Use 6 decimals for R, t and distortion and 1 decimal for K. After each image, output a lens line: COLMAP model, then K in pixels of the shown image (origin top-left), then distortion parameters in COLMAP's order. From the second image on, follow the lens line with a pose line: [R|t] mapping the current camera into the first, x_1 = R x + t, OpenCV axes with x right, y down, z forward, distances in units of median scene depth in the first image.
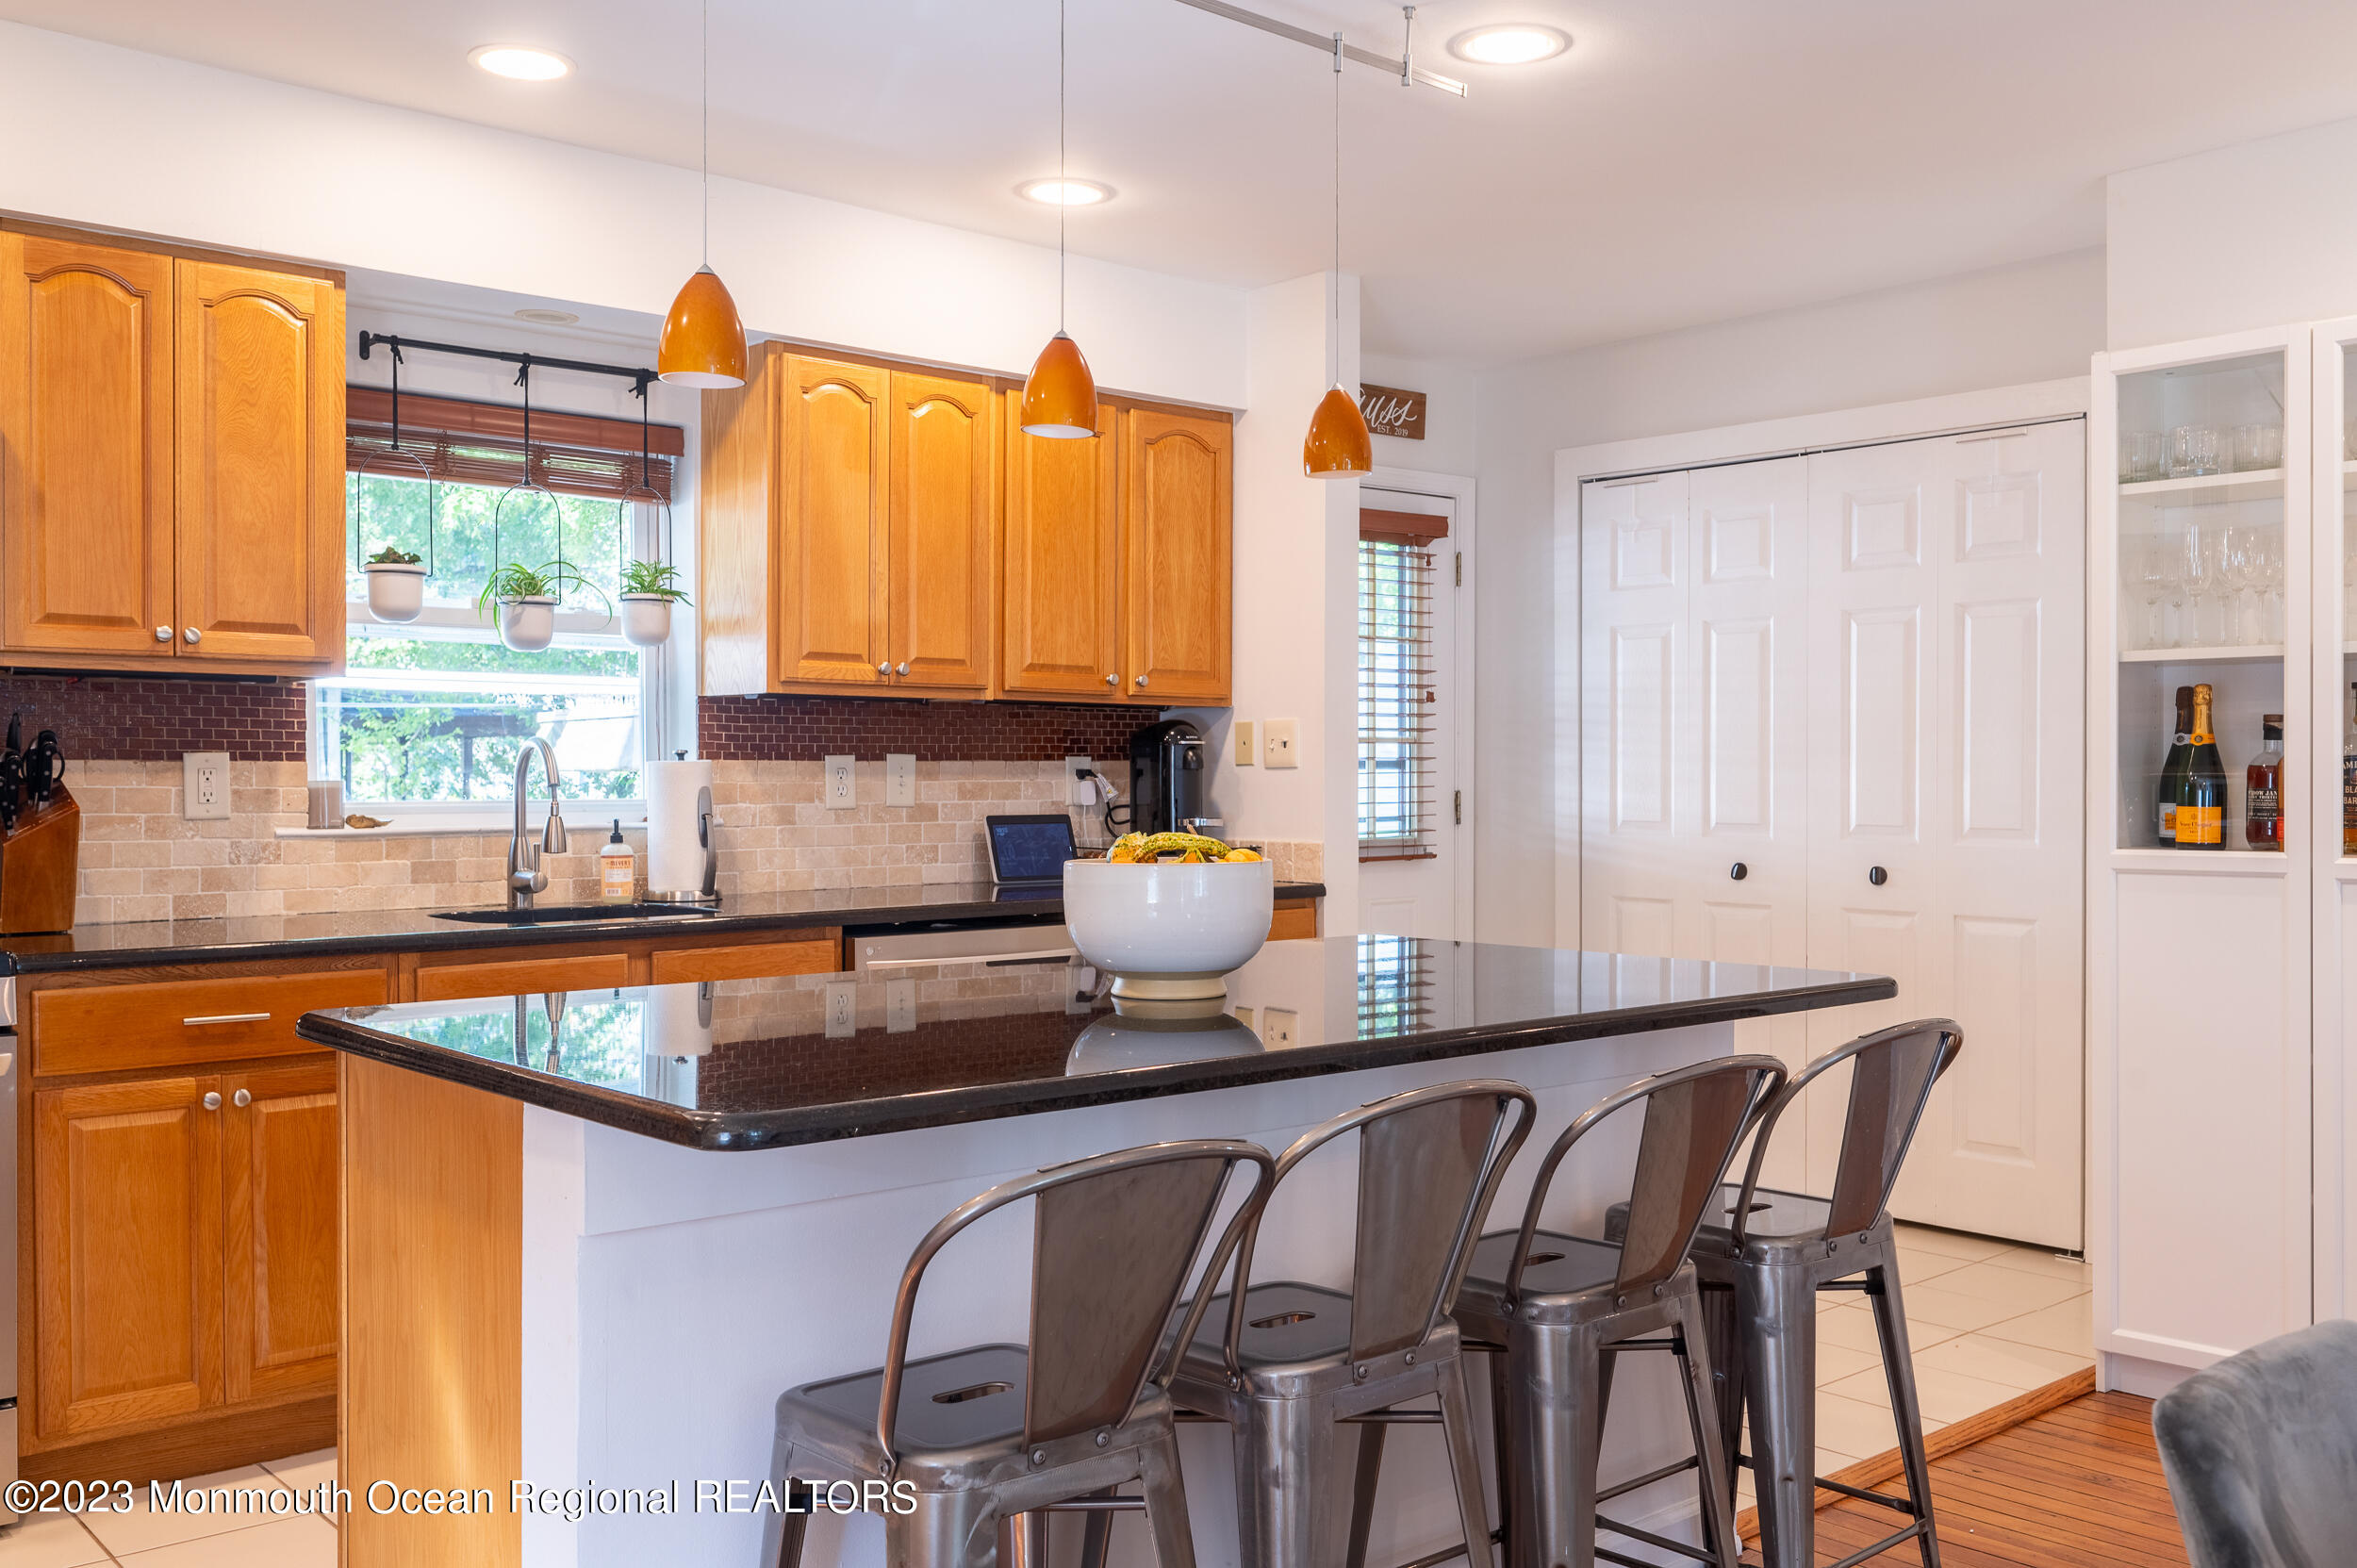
lens RADIAL K [[2059.3, 0, 1178.5], [0, 2059.3, 784.0], [0, 0, 1]] dist [-0.002729, 0.005849]
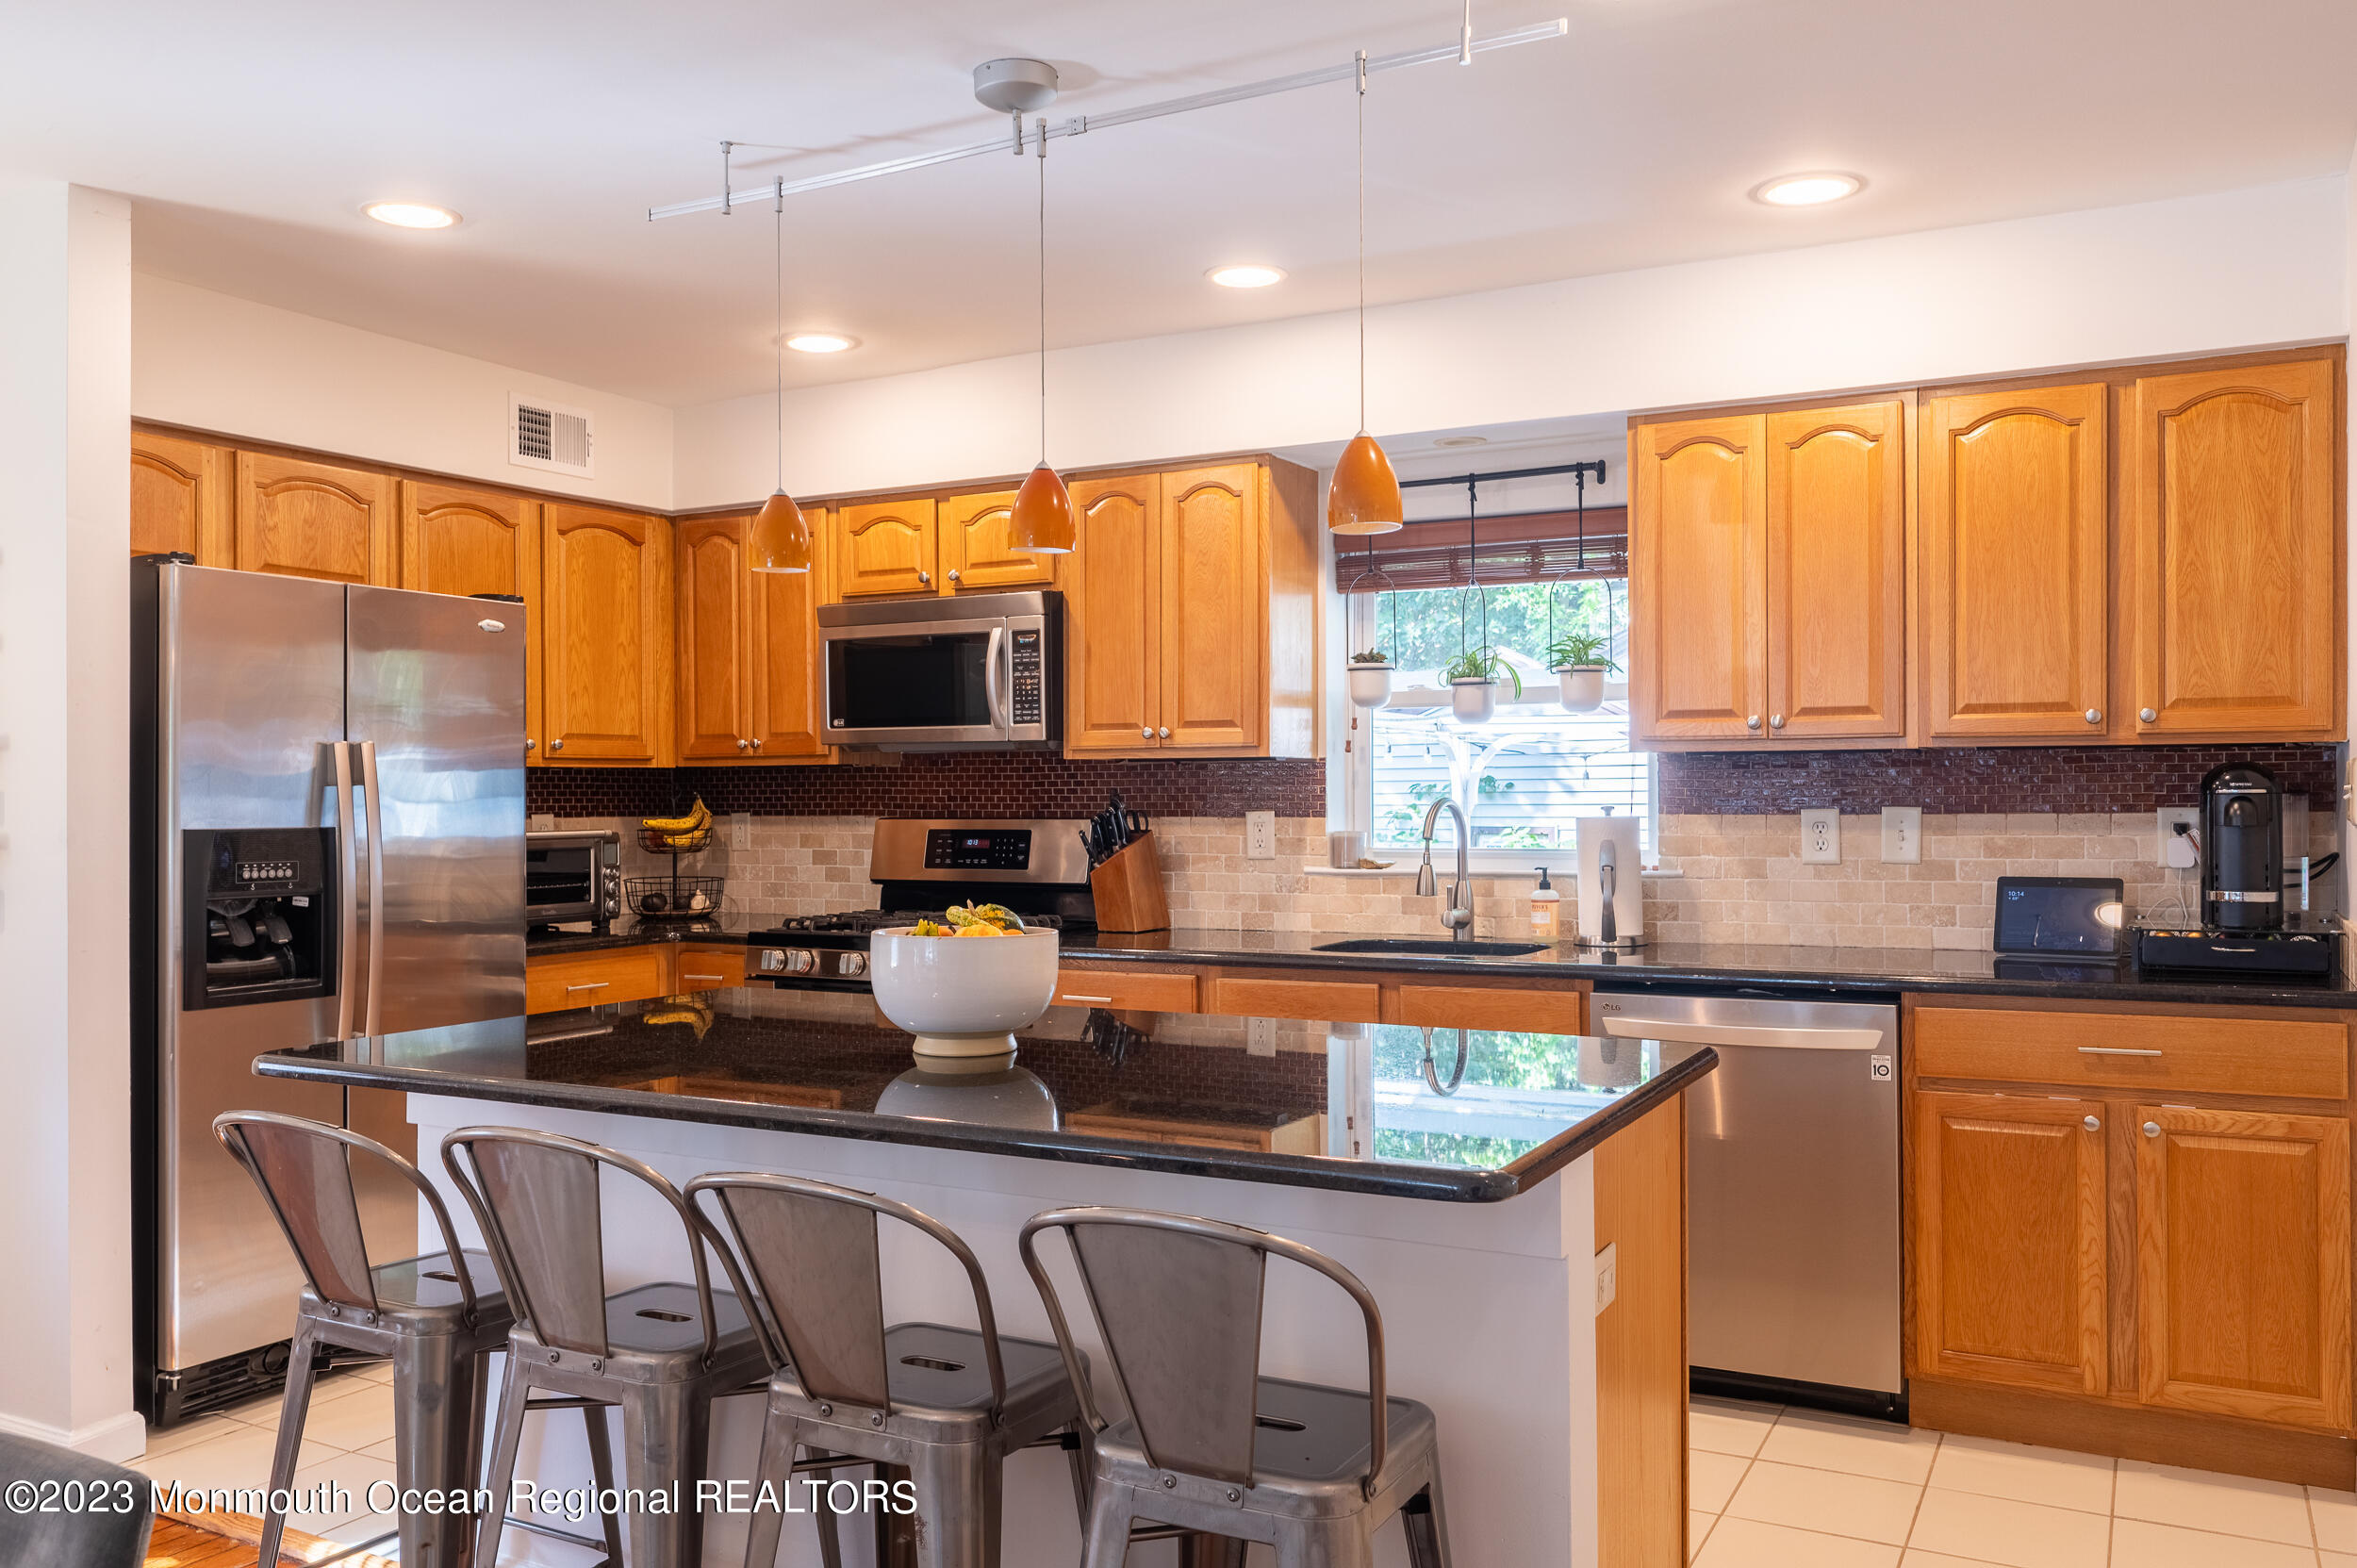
lens RADIAL K [[1821.8, 0, 1178.5], [0, 1821.8, 784.0], [0, 0, 1]] dist [-0.001459, 0.001458]
pose [[0.355342, -0.008023, -0.934702, 0.617526], [0.001656, 0.999967, -0.007953, -0.022374], [0.934735, 0.001278, 0.355343, 0.480016]]
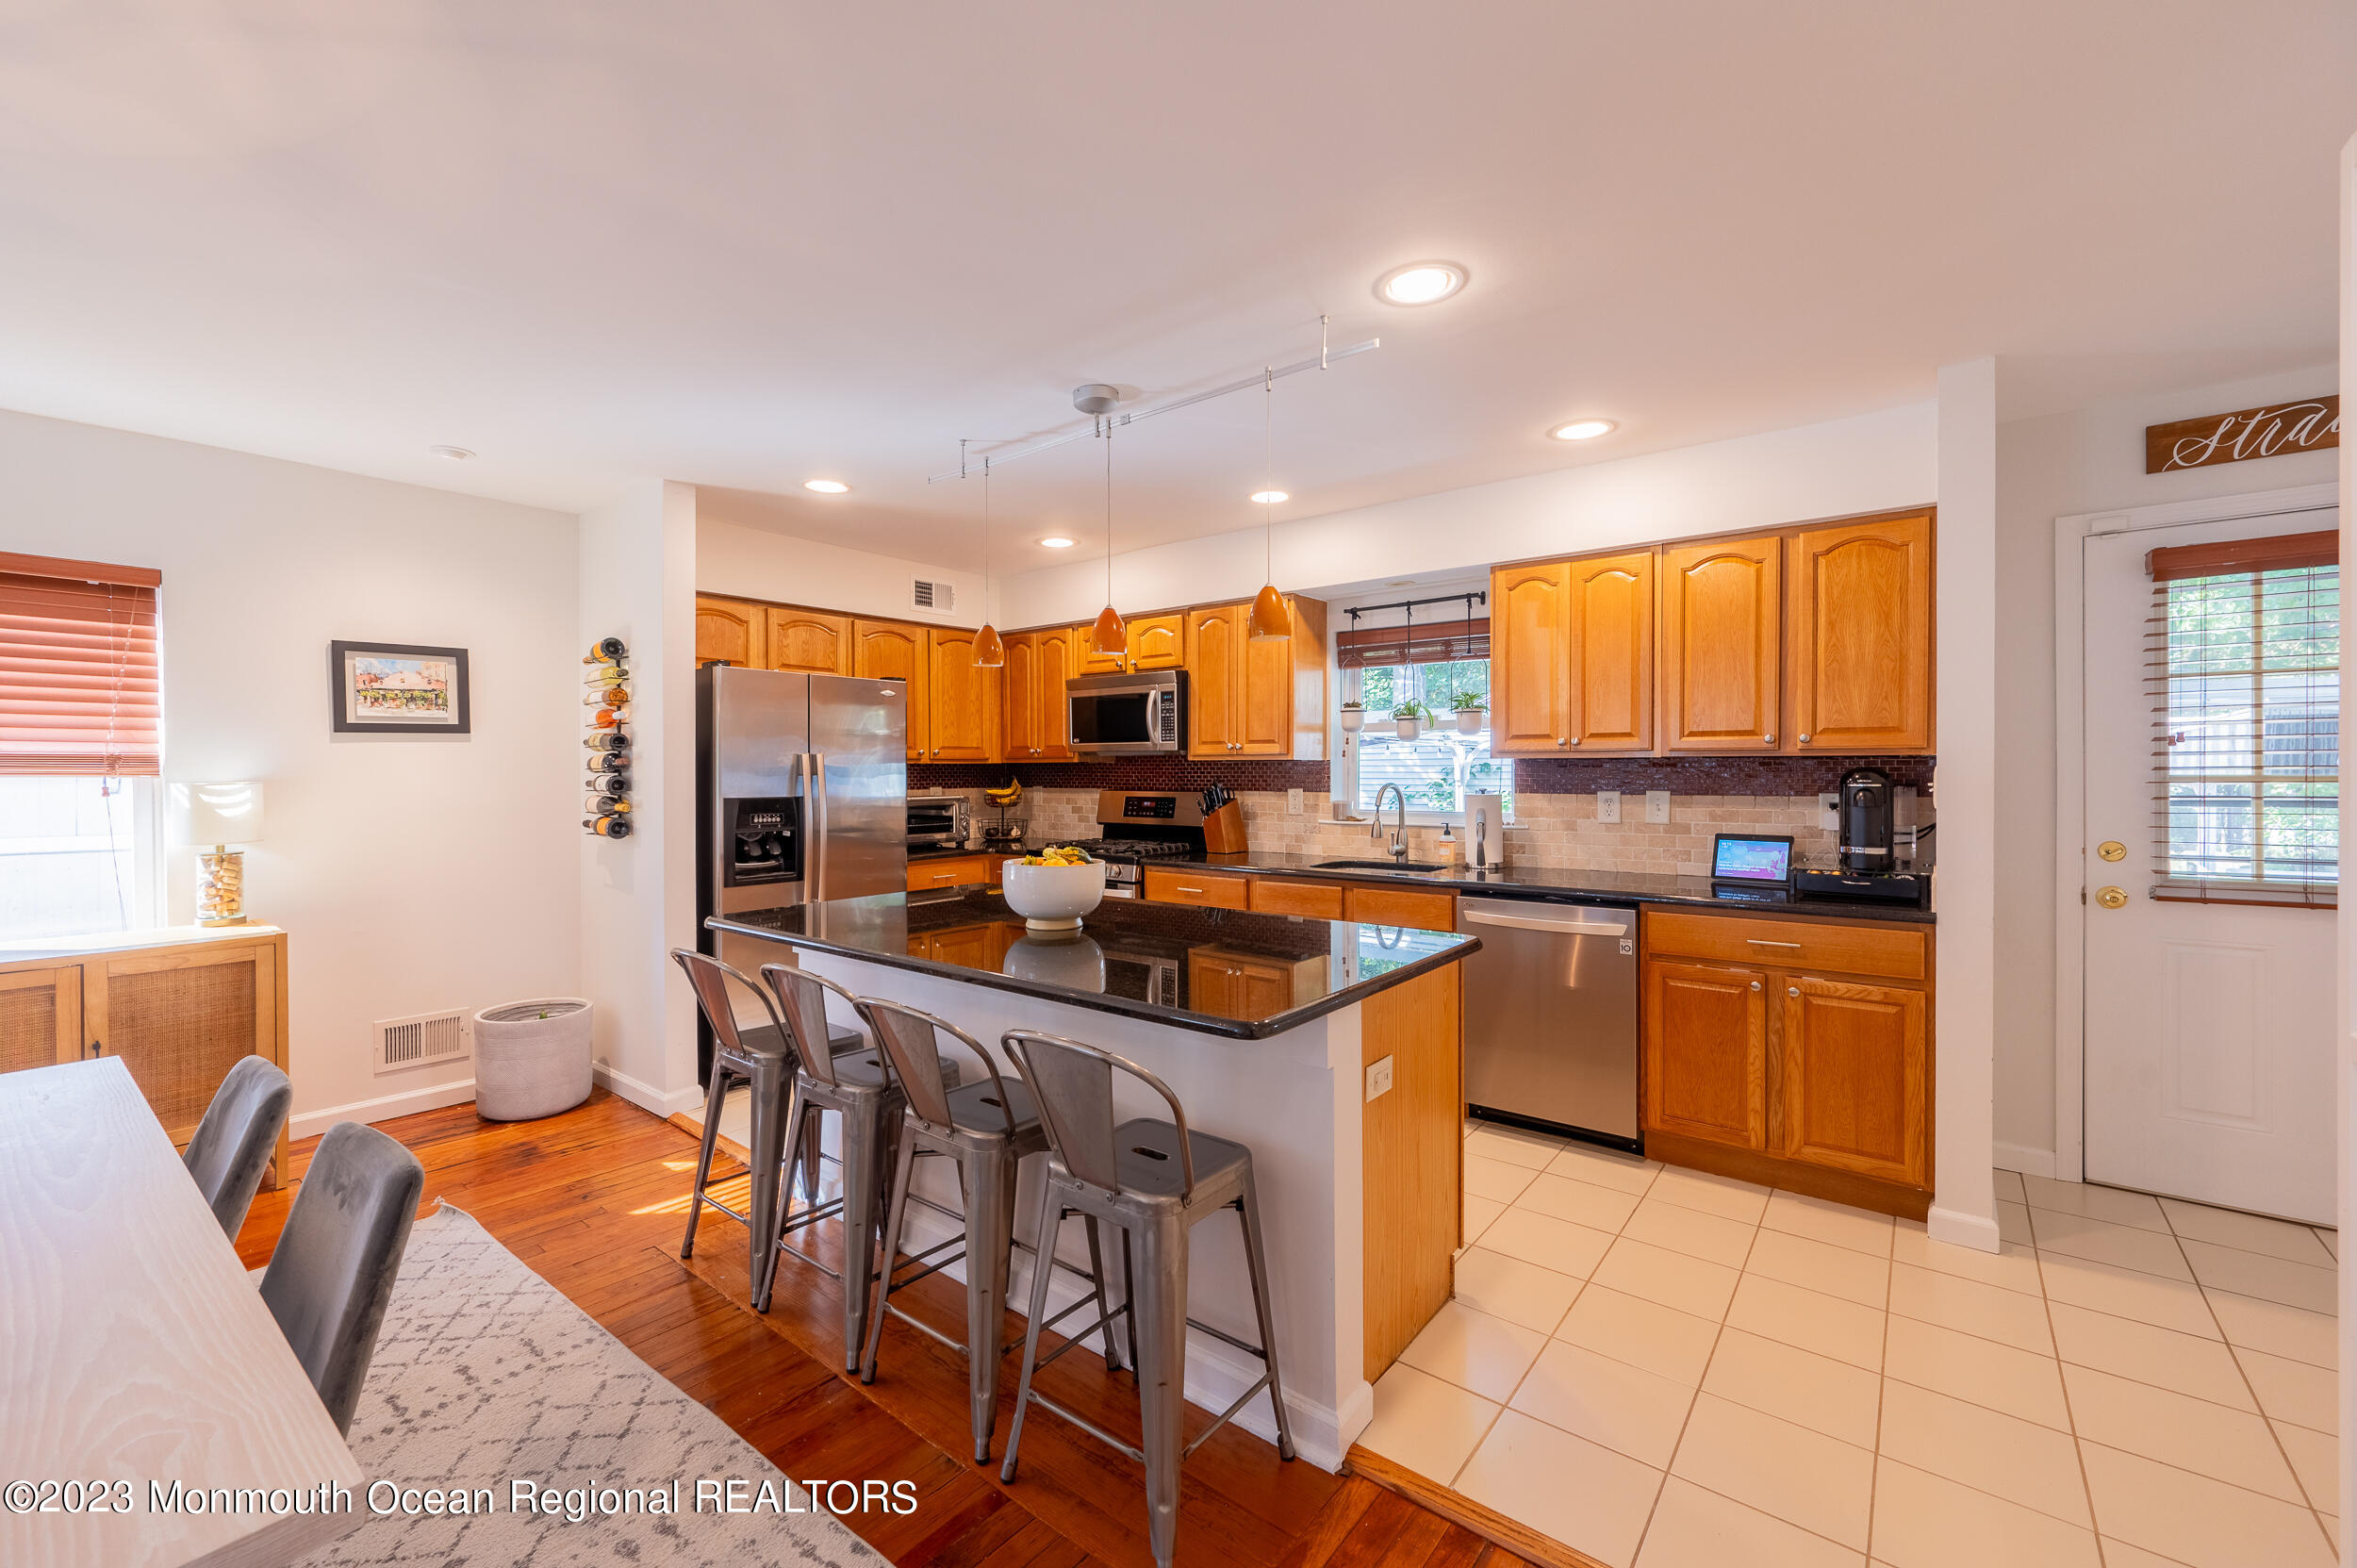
lens RADIAL K [[946.0, 0, 1167.5], [0, 946.0, 773.8], [0, 0, 1]] dist [-0.000939, -0.000109]
pose [[0.181052, 0.003367, -0.983468, 0.608943], [-0.001786, 0.999994, 0.003095, -0.034780], [0.983472, 0.001196, 0.181056, 0.594173]]
